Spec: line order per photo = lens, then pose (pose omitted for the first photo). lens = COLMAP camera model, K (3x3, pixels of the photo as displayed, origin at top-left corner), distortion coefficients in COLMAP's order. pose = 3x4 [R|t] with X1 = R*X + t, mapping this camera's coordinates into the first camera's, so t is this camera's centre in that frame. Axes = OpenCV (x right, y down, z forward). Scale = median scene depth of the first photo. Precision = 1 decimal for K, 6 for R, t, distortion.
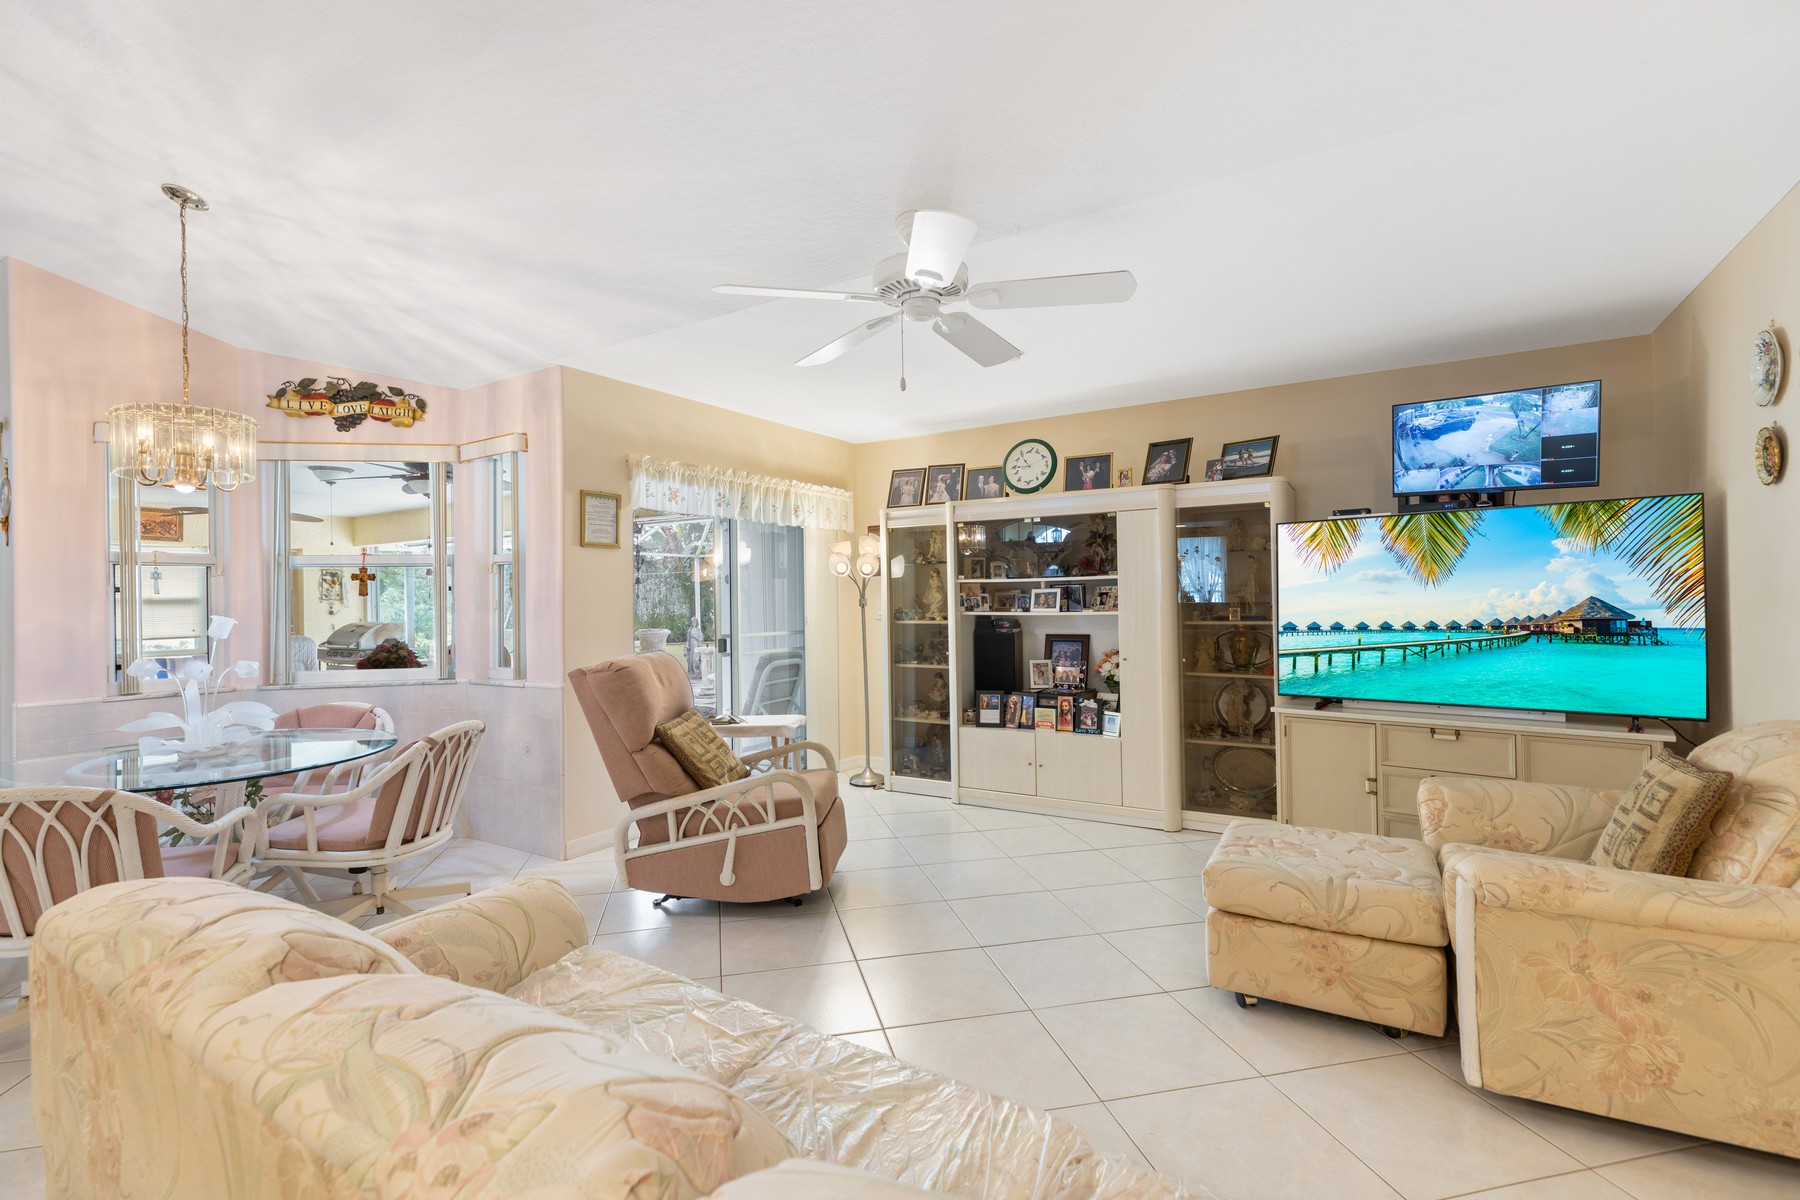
lens RADIAL K [[819.2, 0, 888.1], [0, 819.2, 594.2], [0, 0, 1]] dist [0.000926, 0.001327]
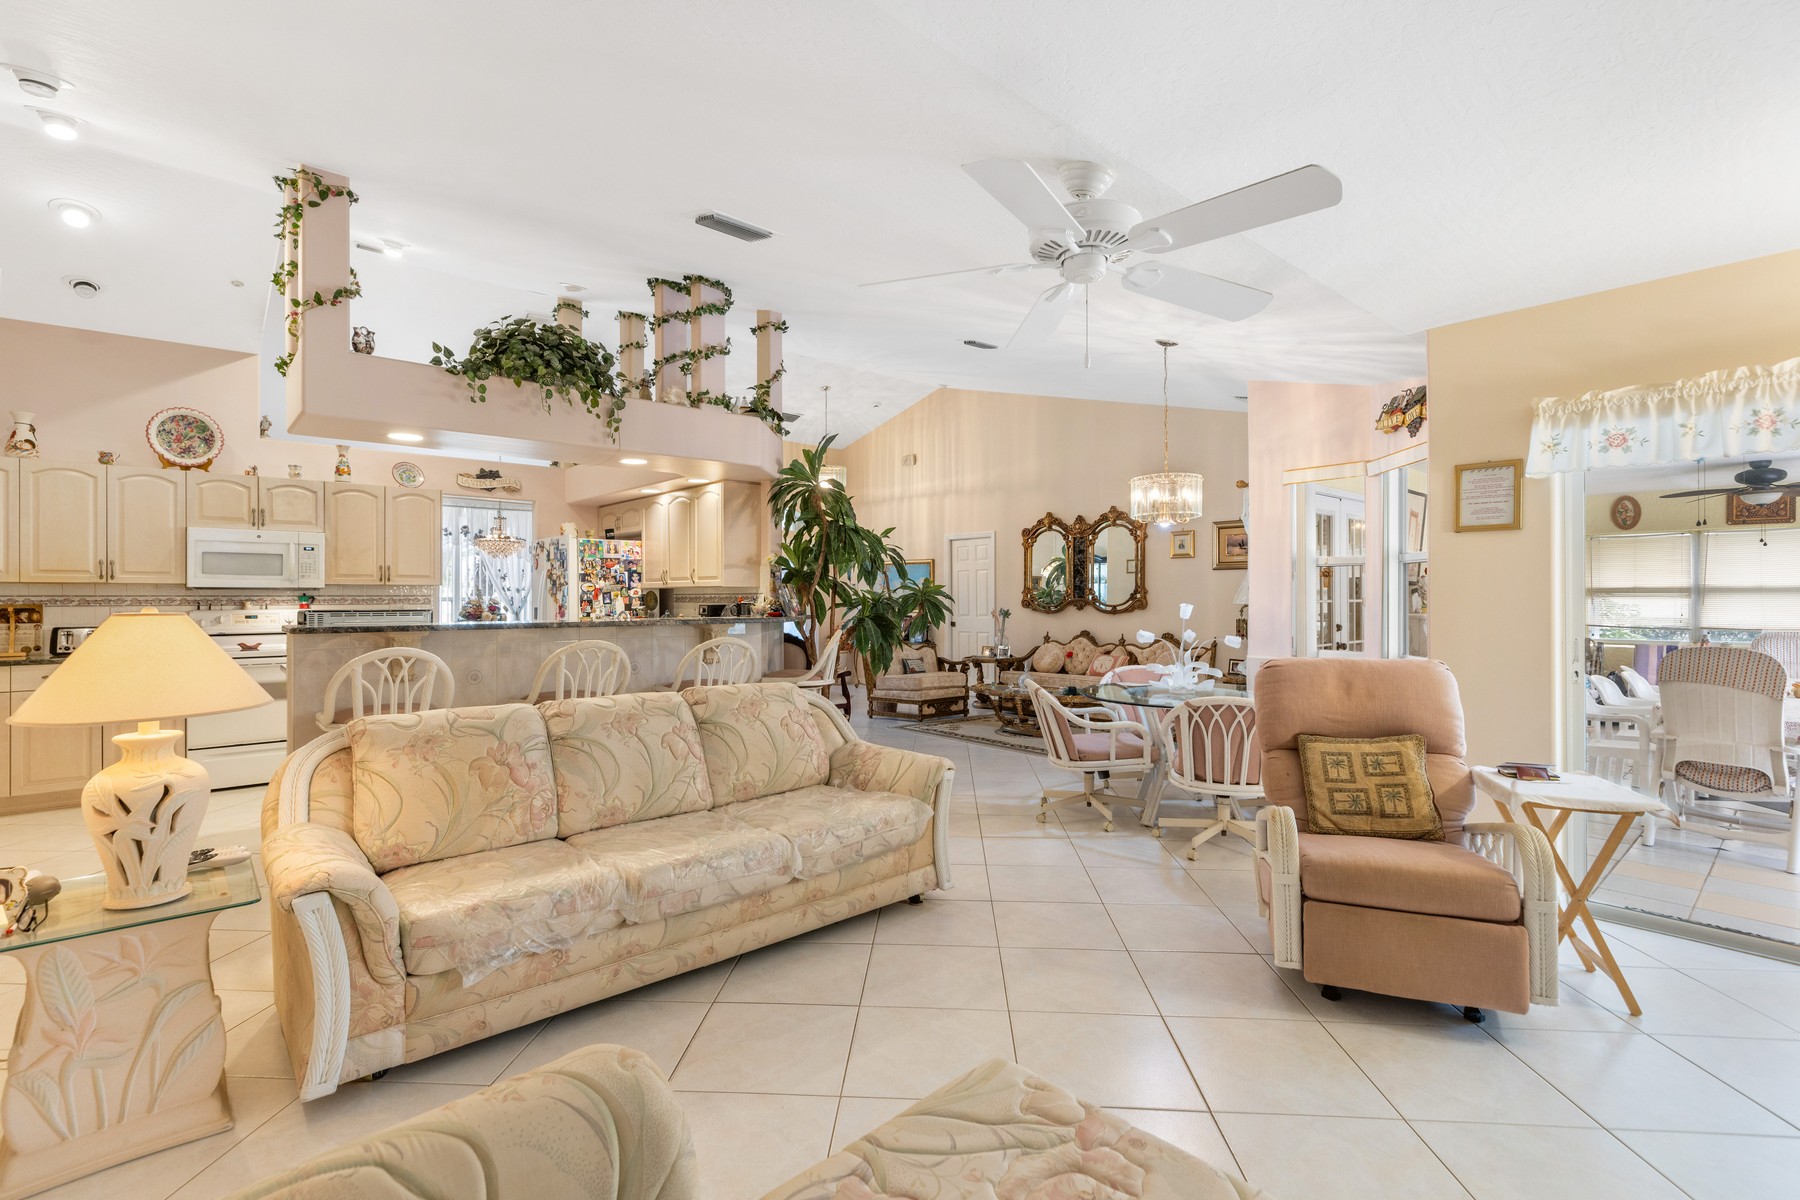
lens RADIAL K [[819.2, 0, 893.7], [0, 819.2, 599.1], [0, 0, 1]] dist [0.000926, 0.001327]
pose [[-0.275511, 0.017581, -0.961137, 0.552590], [0.010618, 0.999827, 0.015245, -0.008149], [0.961239, -0.006006, -0.275650, 0.639565]]
